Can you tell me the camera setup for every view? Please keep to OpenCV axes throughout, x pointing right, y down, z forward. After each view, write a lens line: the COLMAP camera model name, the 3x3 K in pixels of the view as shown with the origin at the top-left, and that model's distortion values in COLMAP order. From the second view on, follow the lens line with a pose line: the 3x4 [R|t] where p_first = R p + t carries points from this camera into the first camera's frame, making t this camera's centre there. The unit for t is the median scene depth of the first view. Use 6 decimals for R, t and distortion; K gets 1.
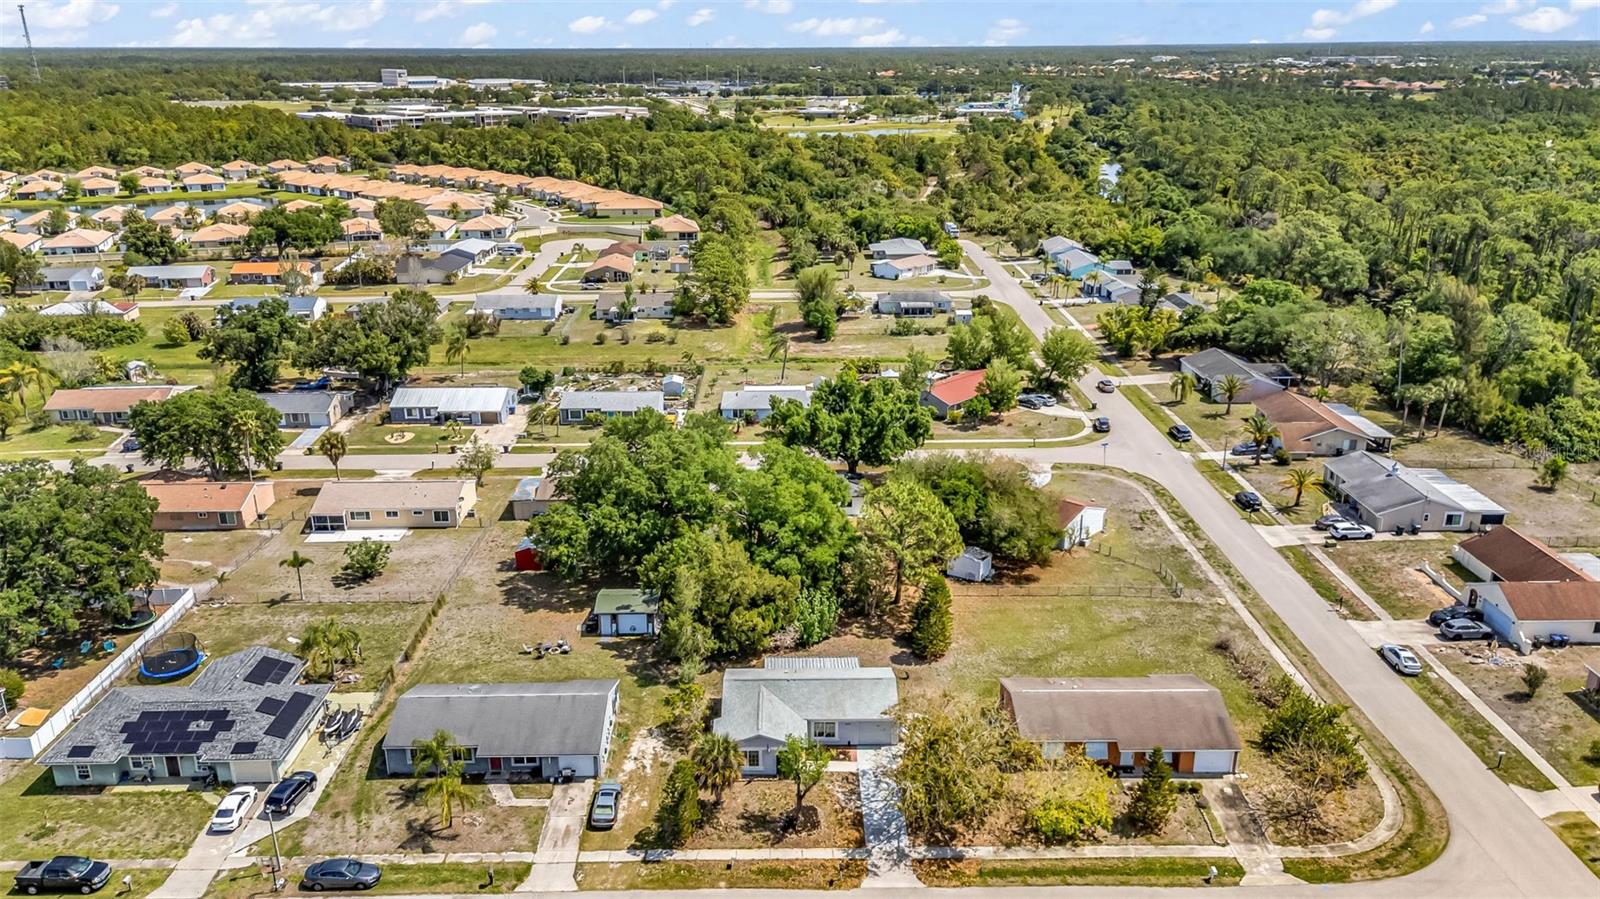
lens RADIAL K [[1177.8, 0, 798.8], [0, 1177.8, 438.0], [0, 0, 1]] dist [0.069855, -0.062836]
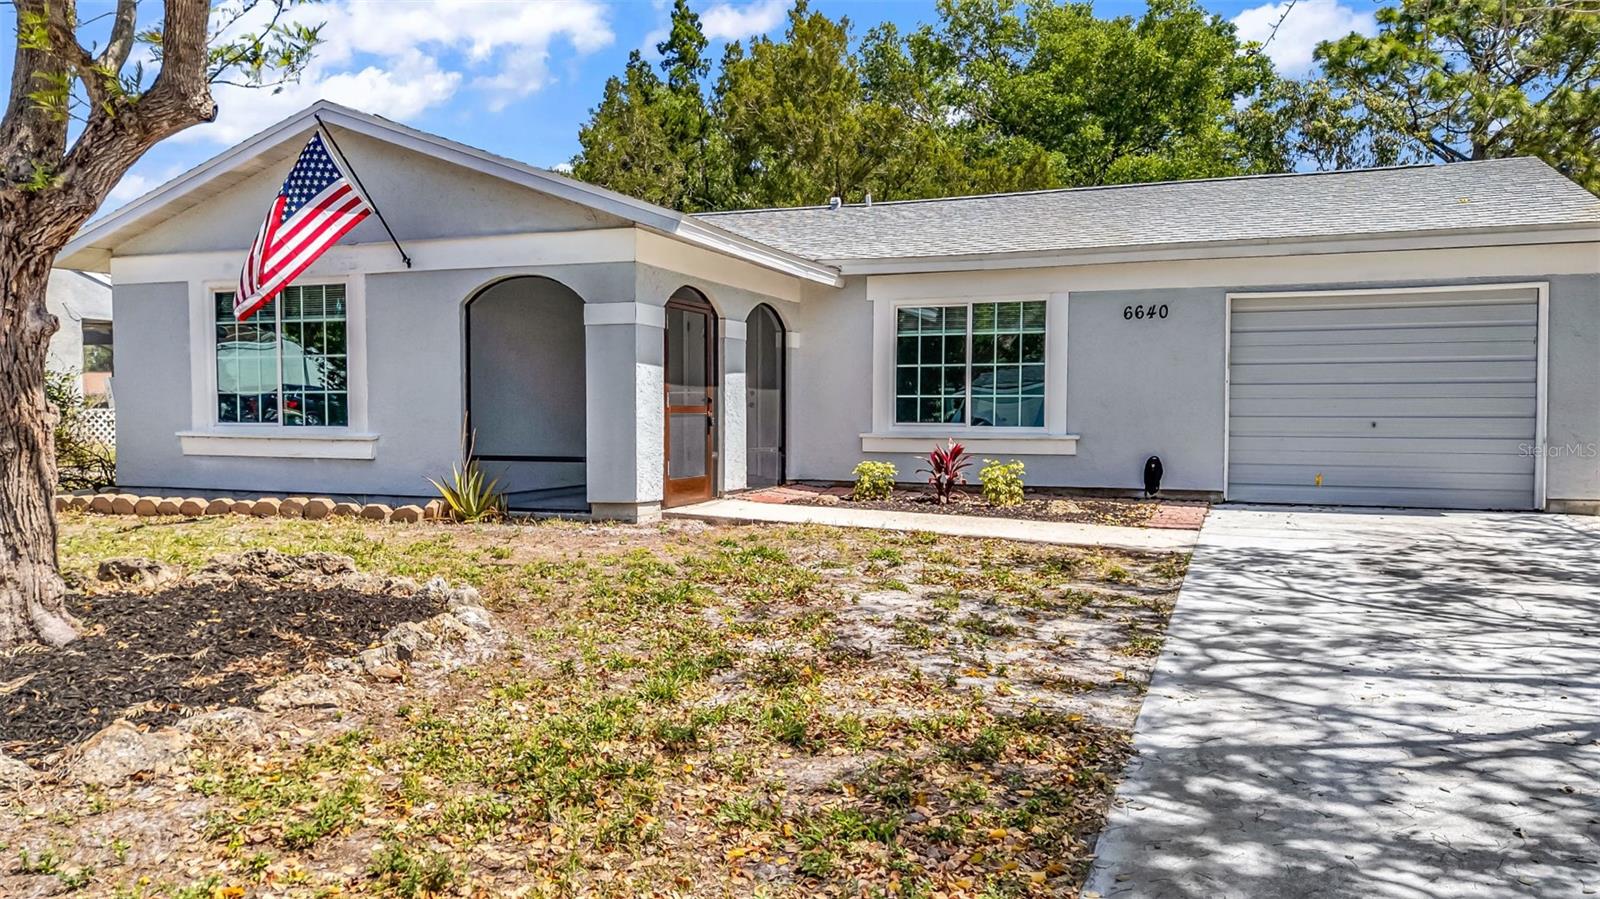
lens RADIAL K [[1177.8, 0, 805.4], [0, 1177.8, 458.1], [0, 0, 1]] dist [0.069855, -0.062836]
pose [[0.932118, 0.022683, -0.361443, 0.042809], [-0.123379, 0.958223, -0.258045, 0.234005], [0.340489, 0.285123, 0.895975, 0.691142]]
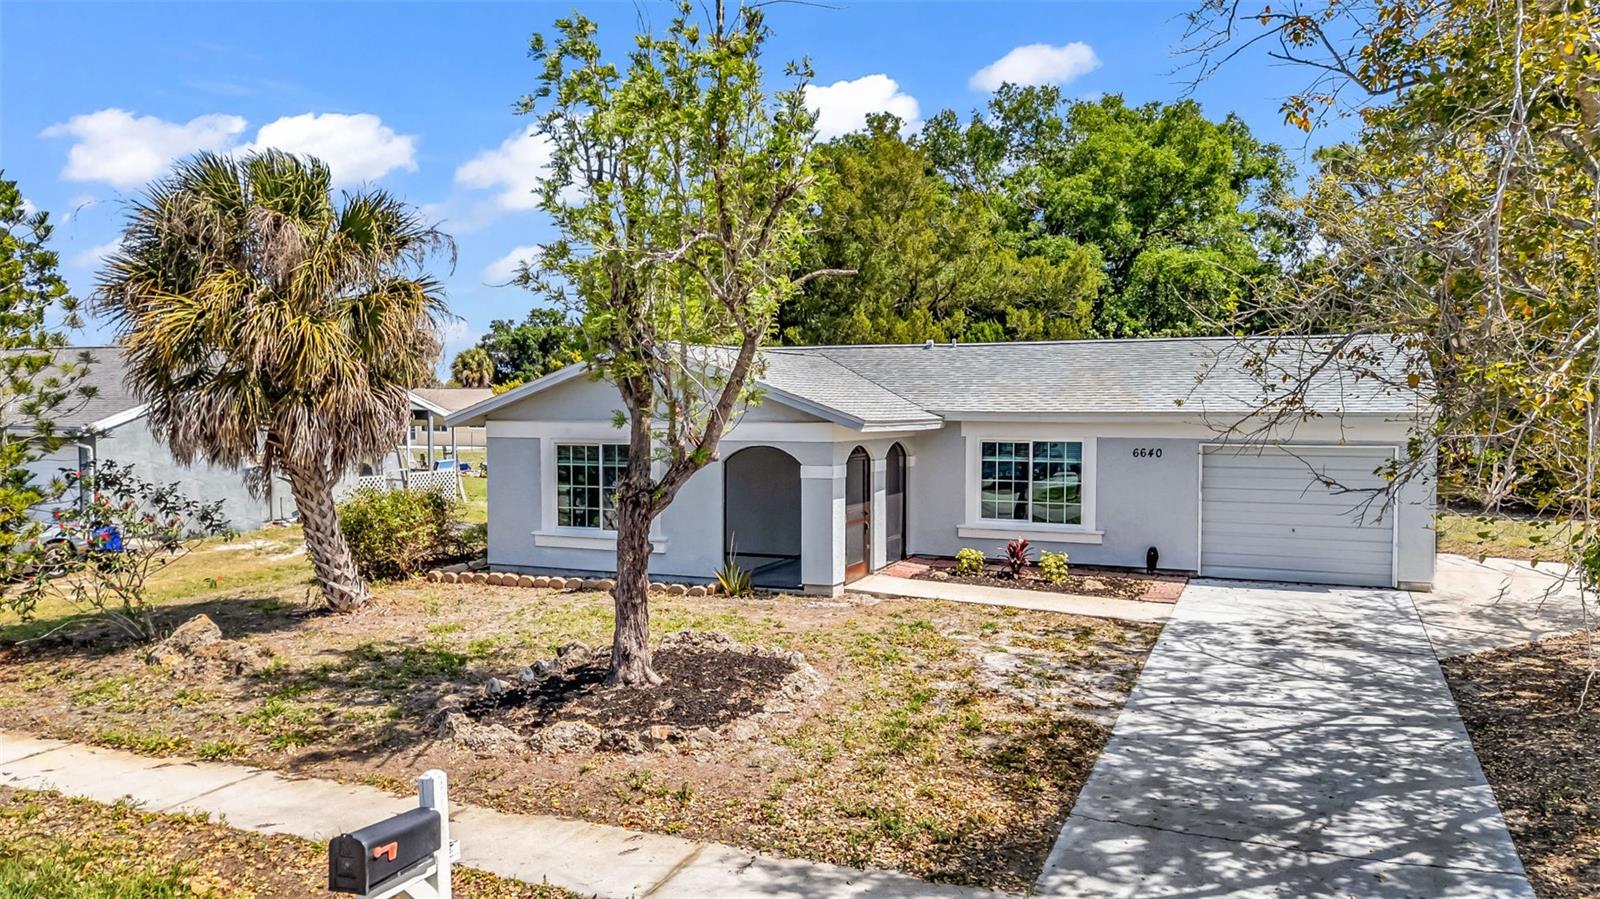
lens RADIAL K [[1177.8, 0, 808.6], [0, 1177.8, 446.8], [0, 0, 1]] dist [0.069855, -0.062836]
pose [[0.916942, 0.021918, -0.398417, 0.054514], [-0.132552, 0.958519, -0.252332, 0.236835], [0.376360, 0.284185, 0.881812, 0.632540]]
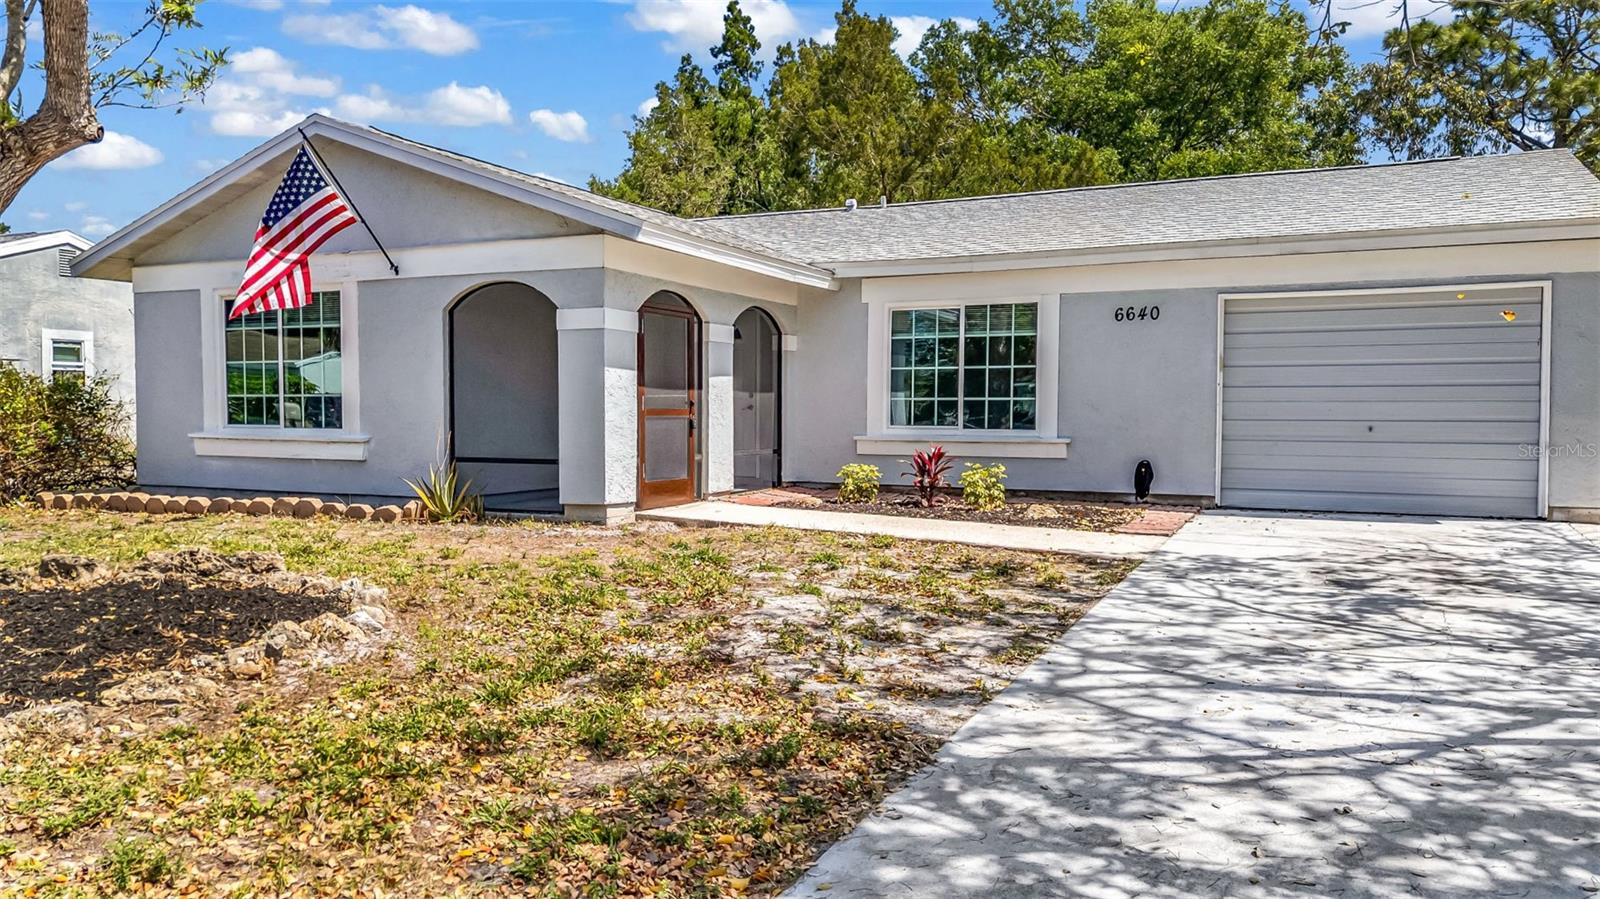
lens RADIAL K [[1177.8, 0, 805.2], [0, 1177.8, 457.4], [0, 0, 1]] dist [0.069855, -0.062836]
pose [[0.902427, 0.026424, -0.430031, 0.051222], [-0.146020, 0.957803, -0.247571, 0.232618], [0.405343, 0.286208, 0.868206, 0.693960]]
